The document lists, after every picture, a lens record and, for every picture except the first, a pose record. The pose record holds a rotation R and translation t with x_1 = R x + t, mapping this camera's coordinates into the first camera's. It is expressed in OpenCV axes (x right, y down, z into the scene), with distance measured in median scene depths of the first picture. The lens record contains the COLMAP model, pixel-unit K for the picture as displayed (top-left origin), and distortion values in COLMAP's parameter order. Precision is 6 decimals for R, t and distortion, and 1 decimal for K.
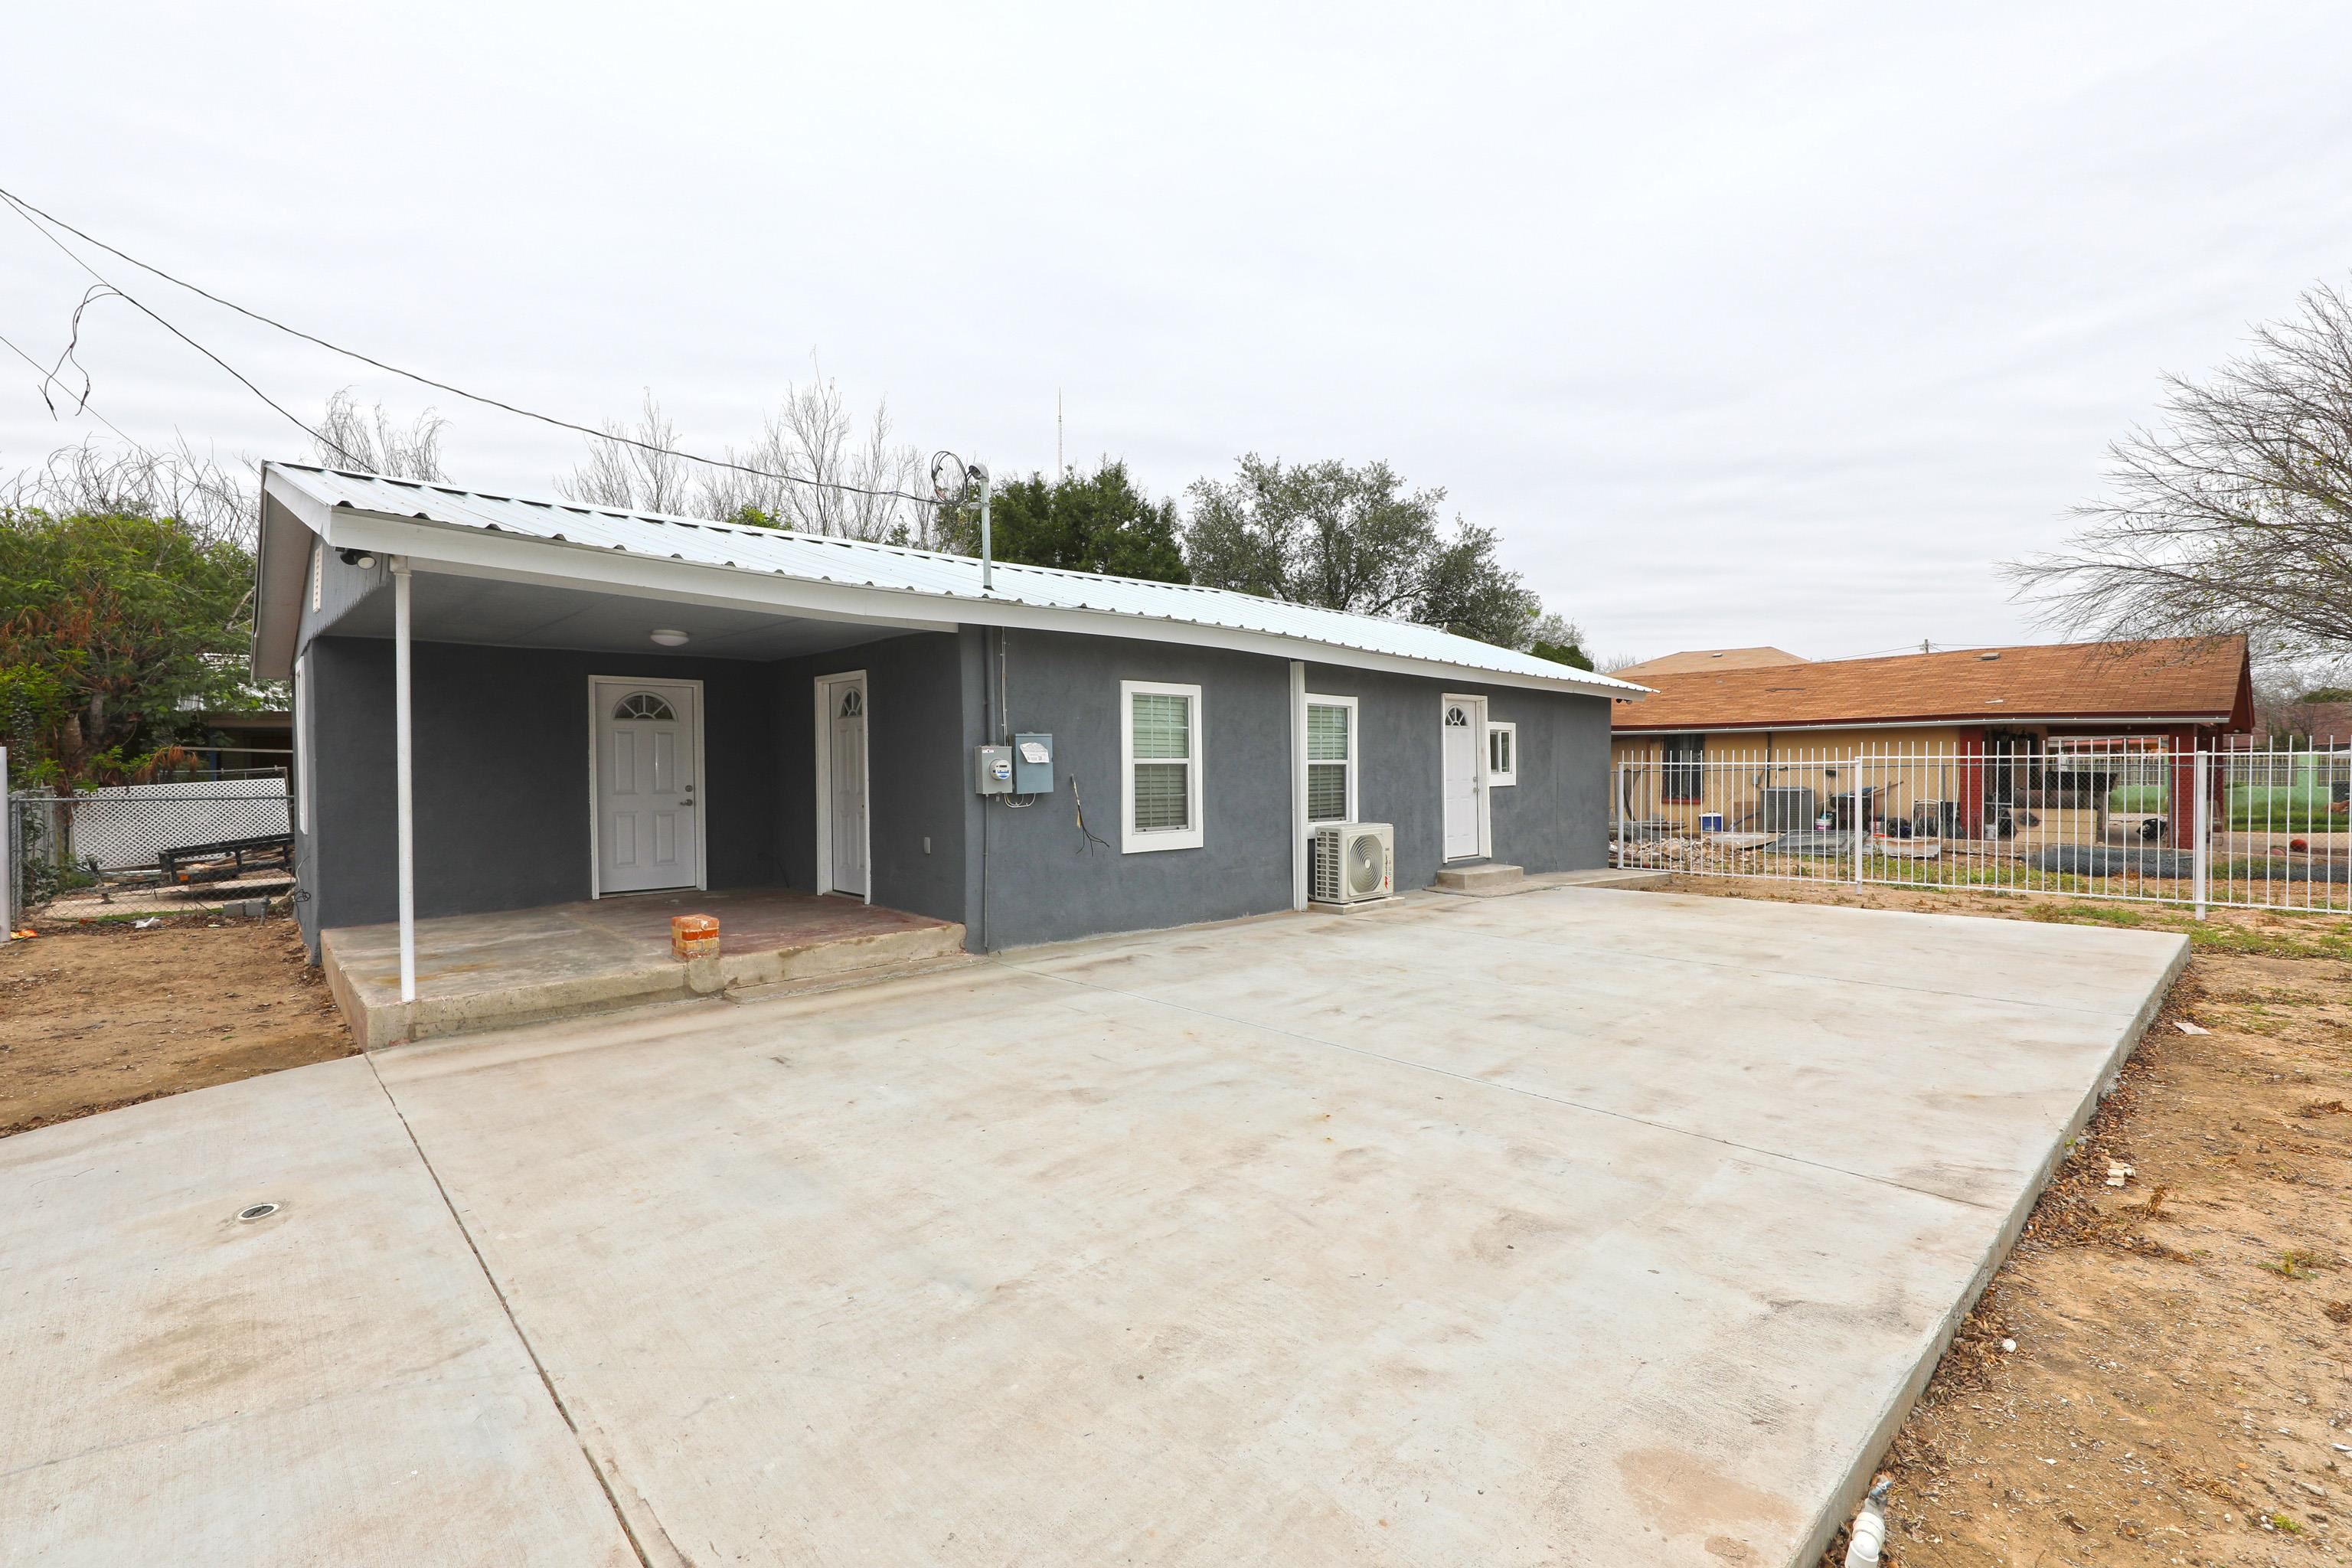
lens RADIAL K [[1036.3, 0, 1175.8], [0, 1036.3, 775.8], [0, 0, 1]] dist [-0.000127, -0.000326]
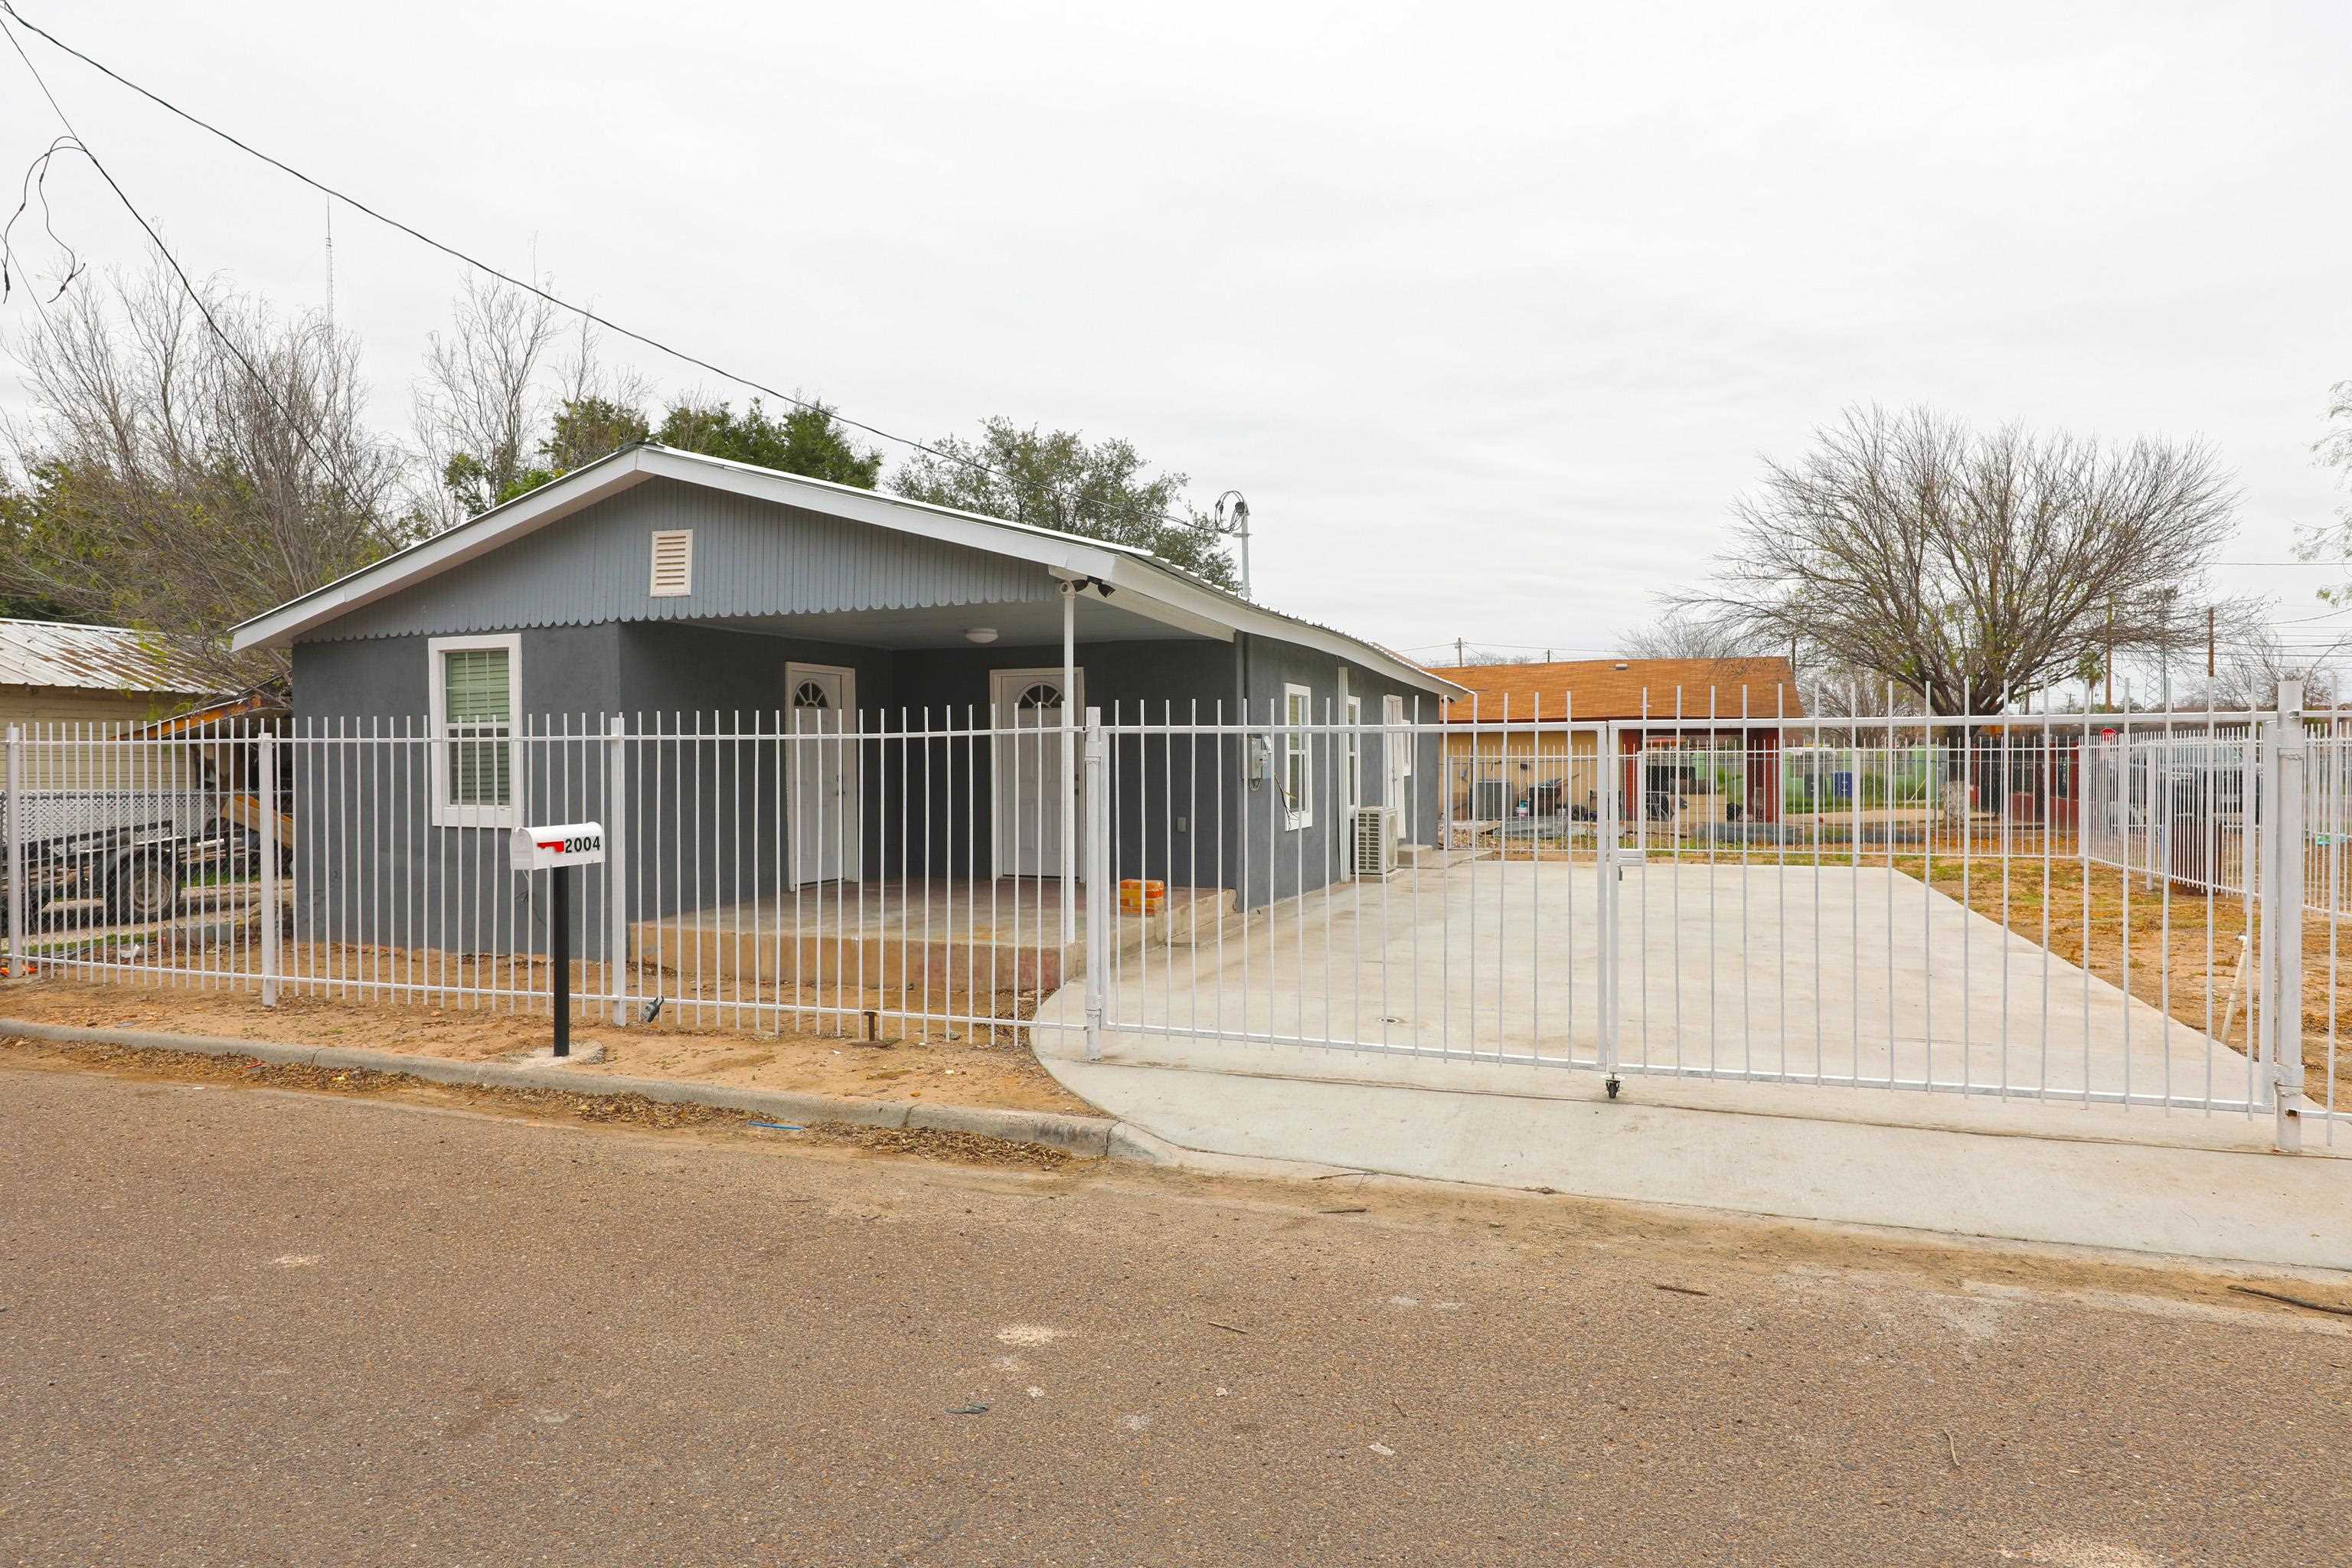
lens RADIAL K [[1310.6, 0, 1177.0], [0, 1310.6, 781.1], [0, 0, 1]] dist [-0.000925, 0.000200]
pose [[0.895176, -0.007874, 0.445644, -0.423458], [0.006942, 0.999969, 0.003725, 0.006581], [-0.445659, -0.000241, 0.895203, -0.132803]]
